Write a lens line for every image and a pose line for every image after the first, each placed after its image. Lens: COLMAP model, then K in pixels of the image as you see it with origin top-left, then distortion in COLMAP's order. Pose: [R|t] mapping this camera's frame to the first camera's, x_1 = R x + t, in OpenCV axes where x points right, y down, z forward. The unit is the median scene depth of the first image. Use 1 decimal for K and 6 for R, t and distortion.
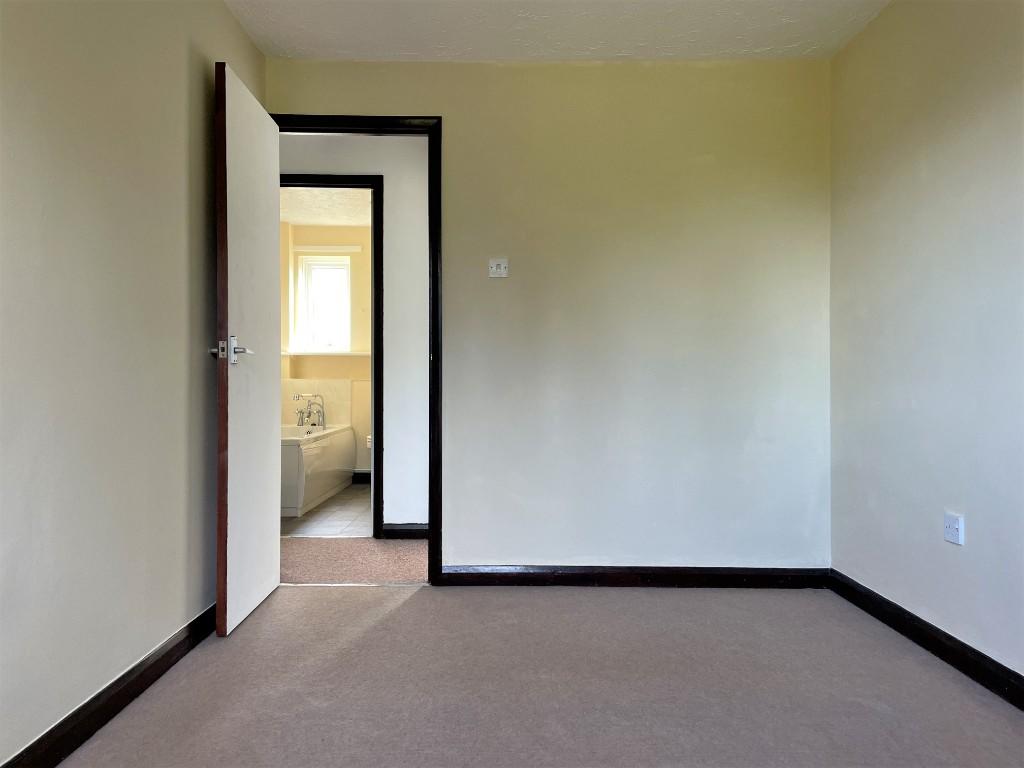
lens RADIAL K [[770.0, 0, 512.0], [0, 770.0, 384.0], [0, 0, 1]] dist [0.050946, 0.000691]
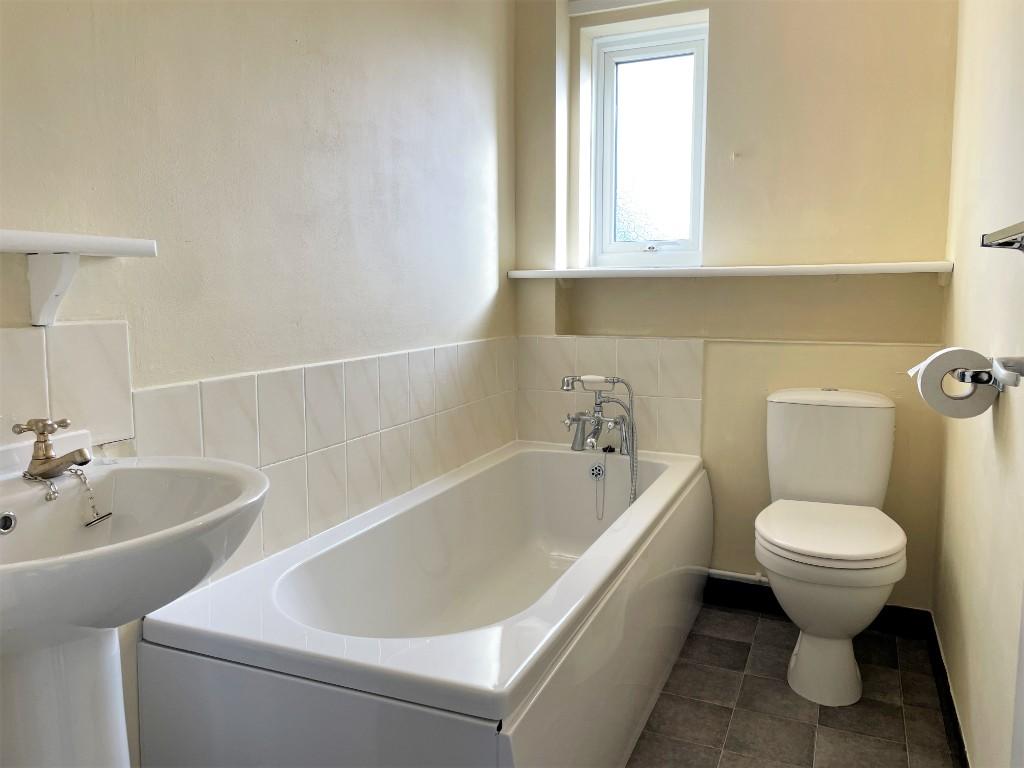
lens RADIAL K [[770.0, 0, 512.0], [0, 770.0, 384.0], [0, 0, 1]] dist [0.050946, 0.000691]
pose [[0.914825, 0.039162, -0.401947, -0.142531], [0.005057, 0.994098, 0.108366, -0.025999], [0.403819, -0.101168, 0.909228, 0.617535]]
